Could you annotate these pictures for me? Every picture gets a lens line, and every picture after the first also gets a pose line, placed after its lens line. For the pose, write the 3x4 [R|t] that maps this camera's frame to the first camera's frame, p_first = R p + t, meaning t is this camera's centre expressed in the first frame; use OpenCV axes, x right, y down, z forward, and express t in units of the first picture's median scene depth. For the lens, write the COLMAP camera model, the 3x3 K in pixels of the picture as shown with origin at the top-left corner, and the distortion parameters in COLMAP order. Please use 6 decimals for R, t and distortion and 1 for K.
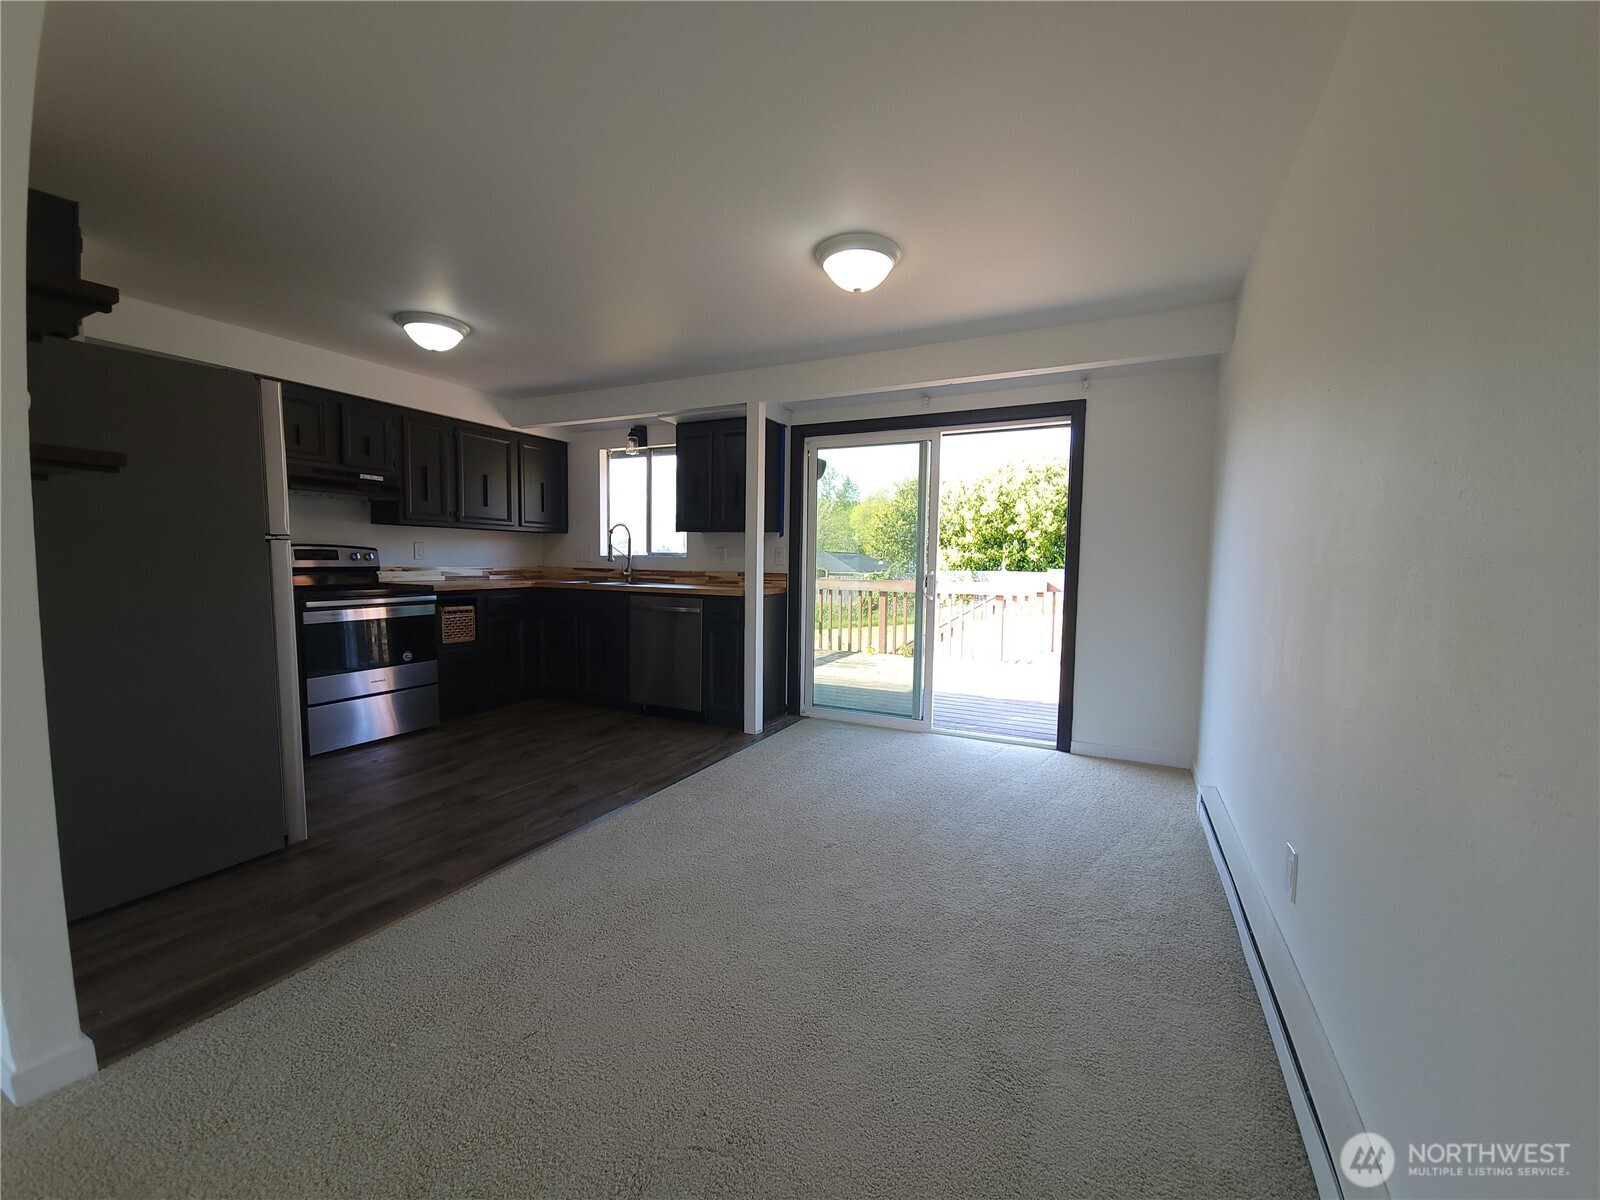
lens RADIAL K [[644.9, 0, 796.4], [0, 644.9, 604.1], [0, 0, 1]] dist [0.001186, -0.000188]
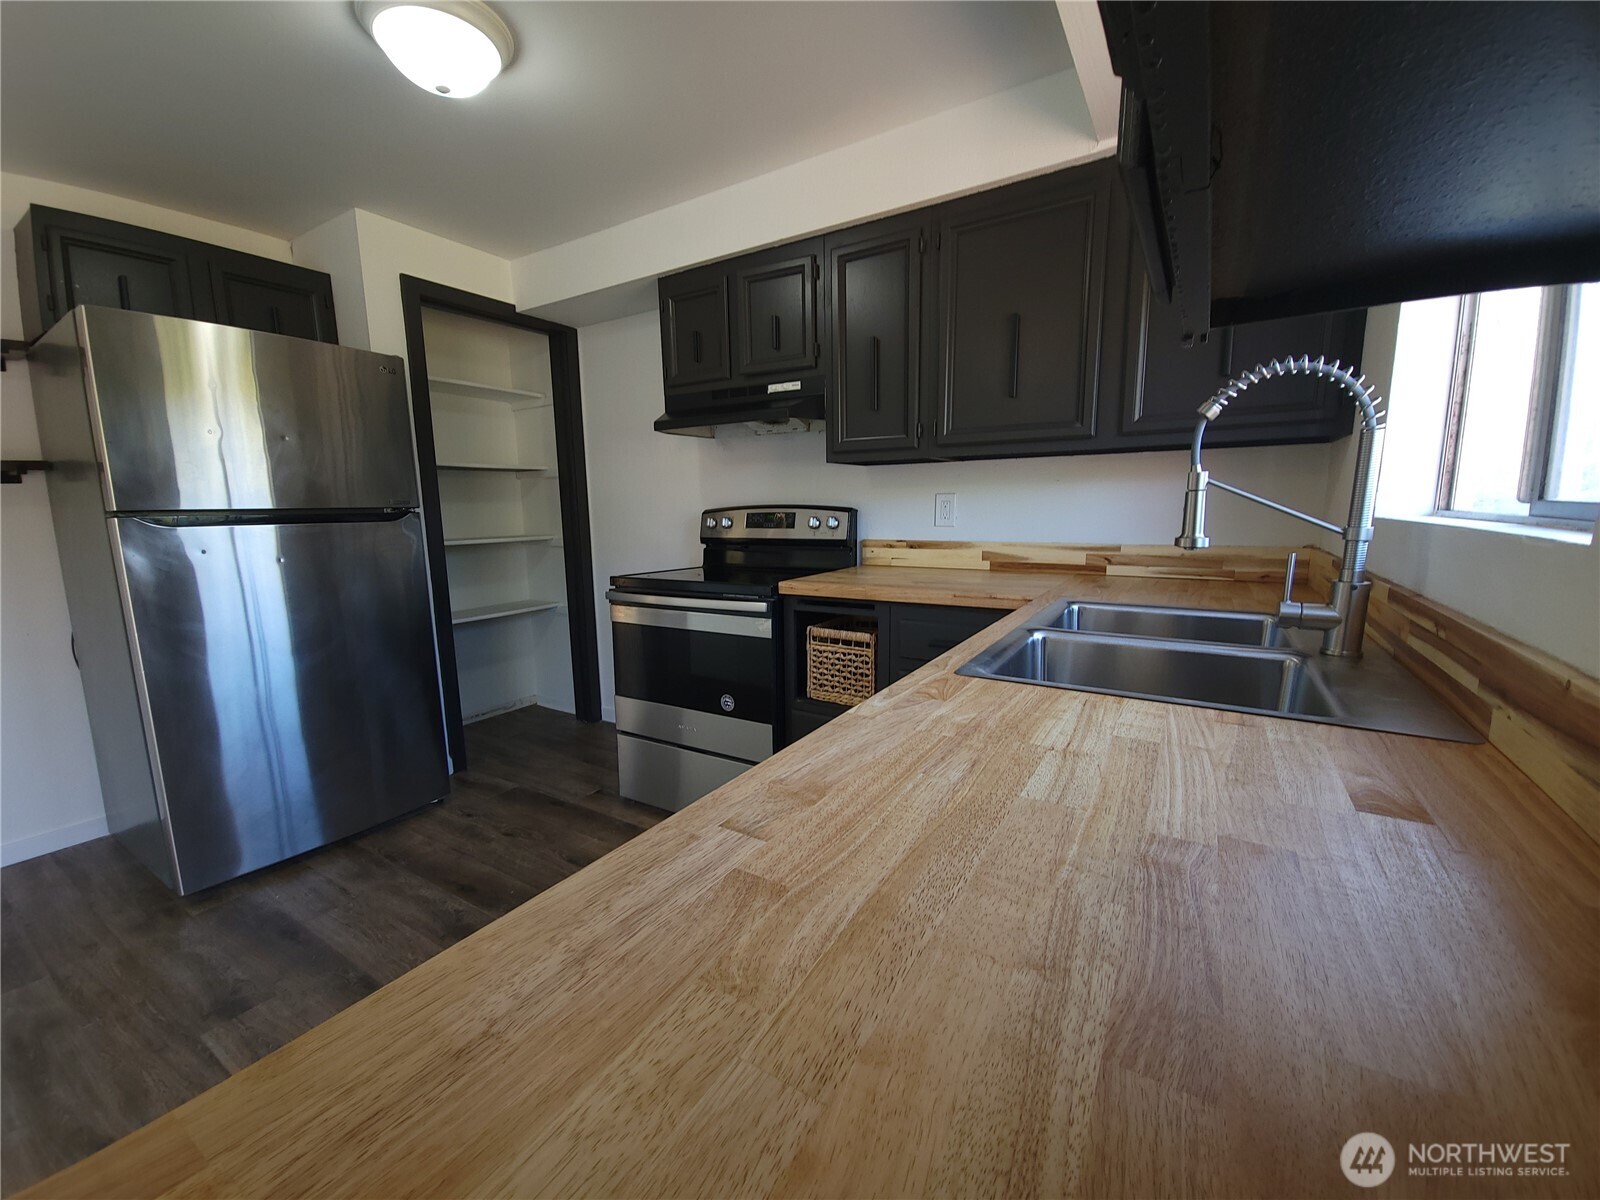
lens RADIAL K [[644.9, 0, 796.4], [0, 644.9, 604.1], [0, 0, 1]] dist [0.001186, -0.000188]
pose [[-0.102152, 0.139041, -0.985004, -0.054293], [-0.054021, 0.987947, 0.145059, -0.079247], [0.993301, 0.068029, -0.093409, 0.970703]]
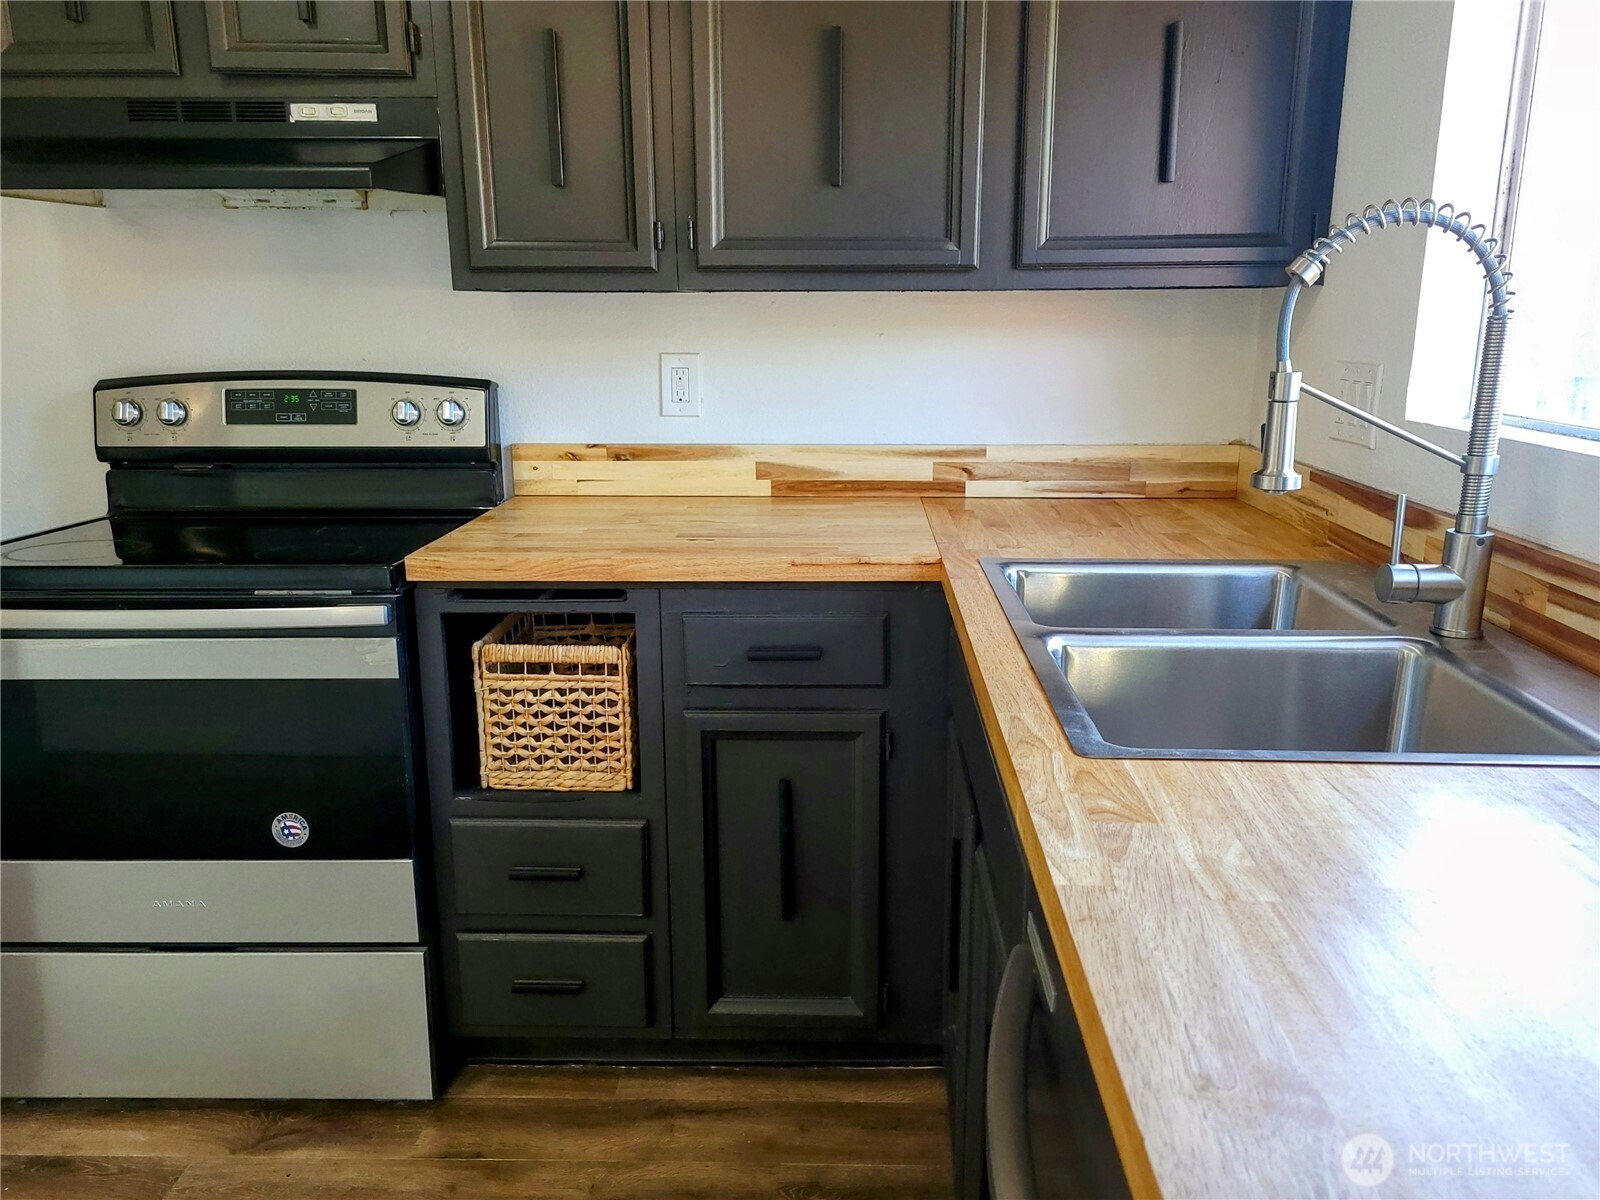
lens RADIAL K [[1227.5, 0, 812.0], [0, 1227.5, 602.4], [0, 0, 1]] dist [0.043021, -0.008246]
pose [[0.409838, 0.194845, -0.891105, -0.086835], [-0.051996, 0.980321, 0.190439, -0.097596], [0.910675, -0.031715, 0.411904, 0.866931]]
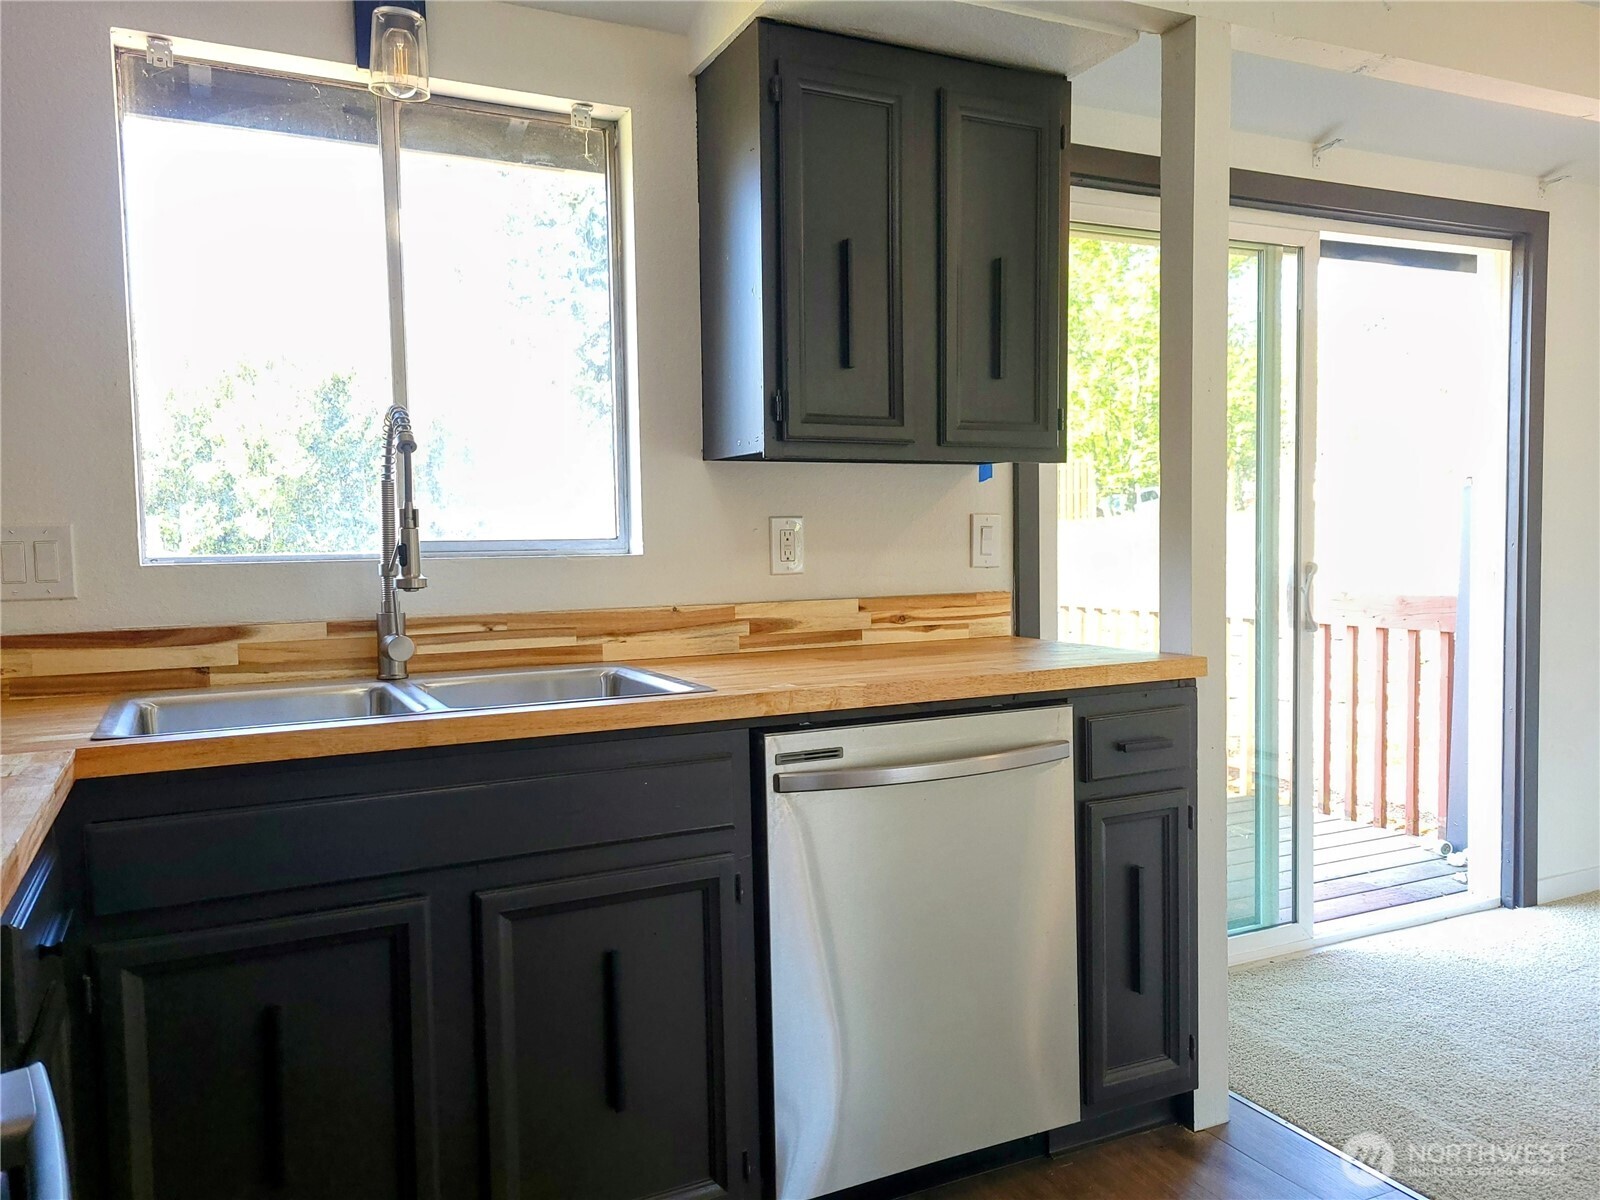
lens RADIAL K [[1204.6, 0, 808.1], [0, 1204.6, 594.9], [0, 0, 1]] dist [0.043764, -0.031979]
pose [[0.600149, -0.065531, 0.797199, -0.571938], [0.080709, 0.996513, 0.021155, -0.068545], [-0.795806, 0.051645, 0.603345, 0.727111]]
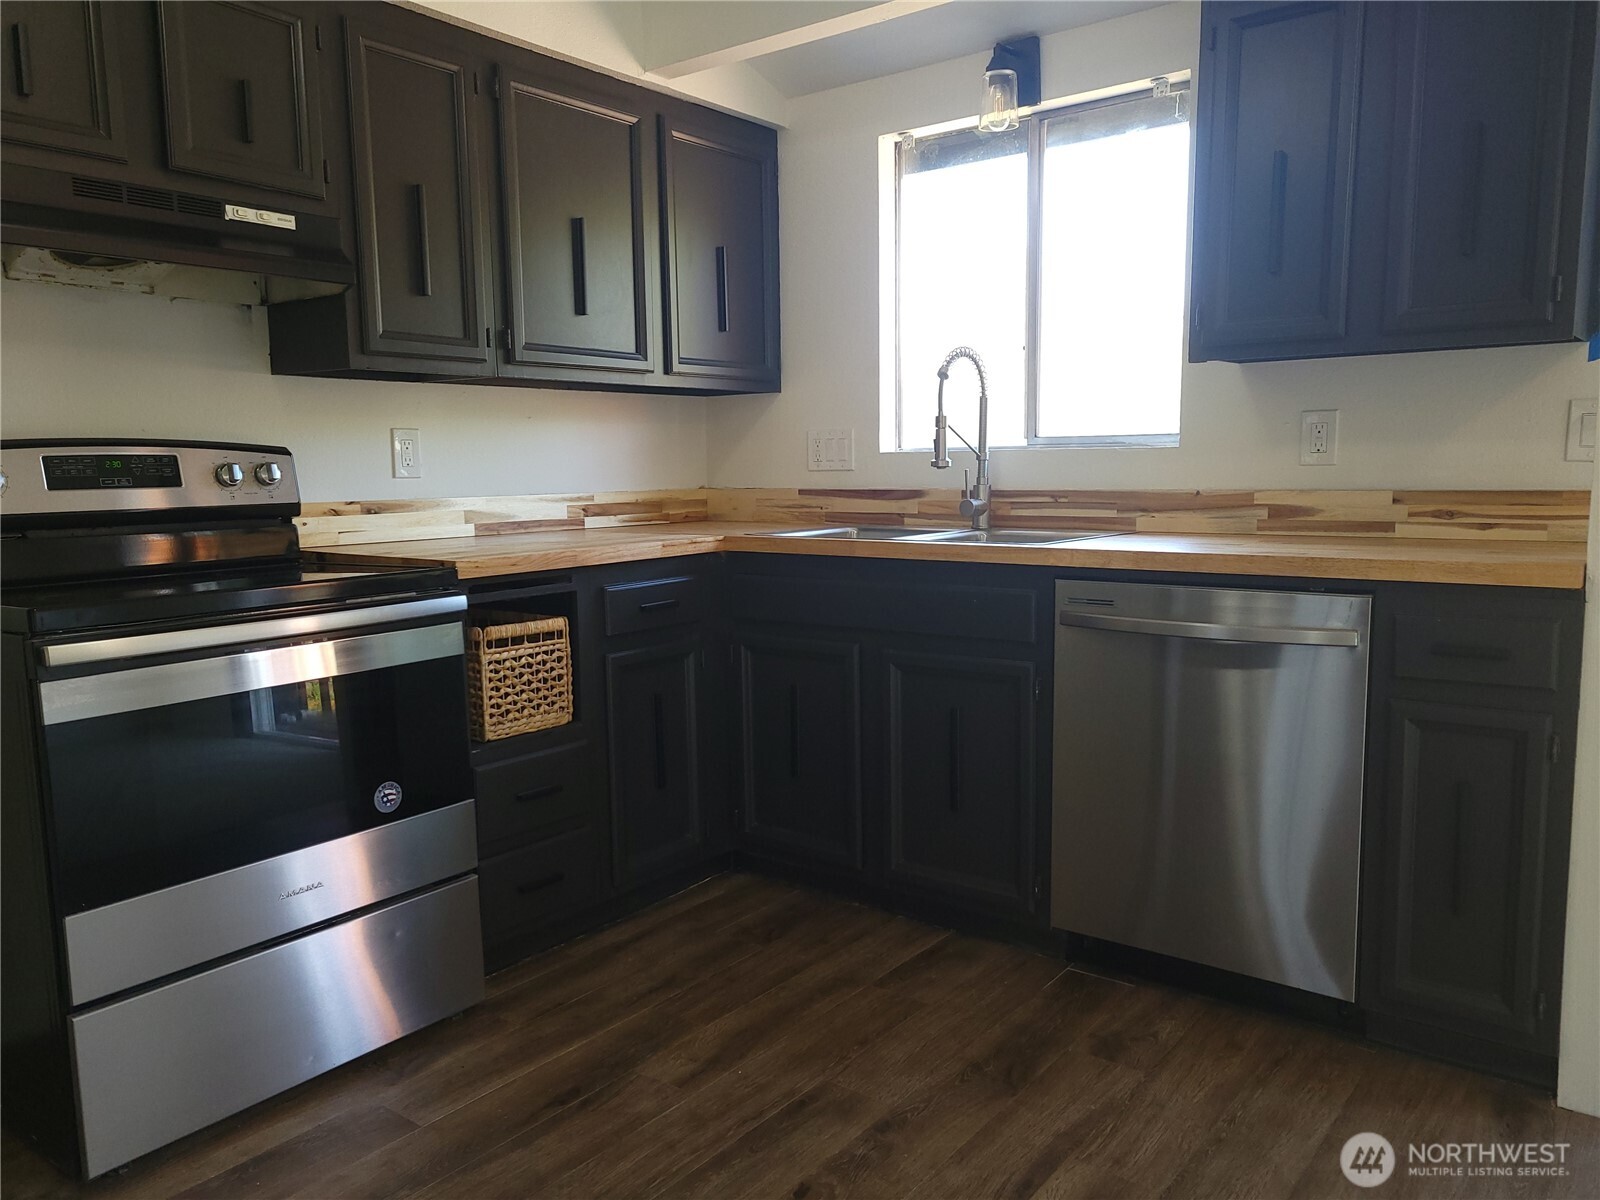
lens RADIAL K [[1198.7, 0, 791.6], [0, 1198.7, 608.5], [0, 0, 1]] dist [0.039277, -0.007818]
pose [[0.978685, -0.004742, -0.205315, -0.260275], [0.015917, 0.998478, 0.052811, -0.031405], [0.204752, -0.054953, 0.977270, 0.424489]]
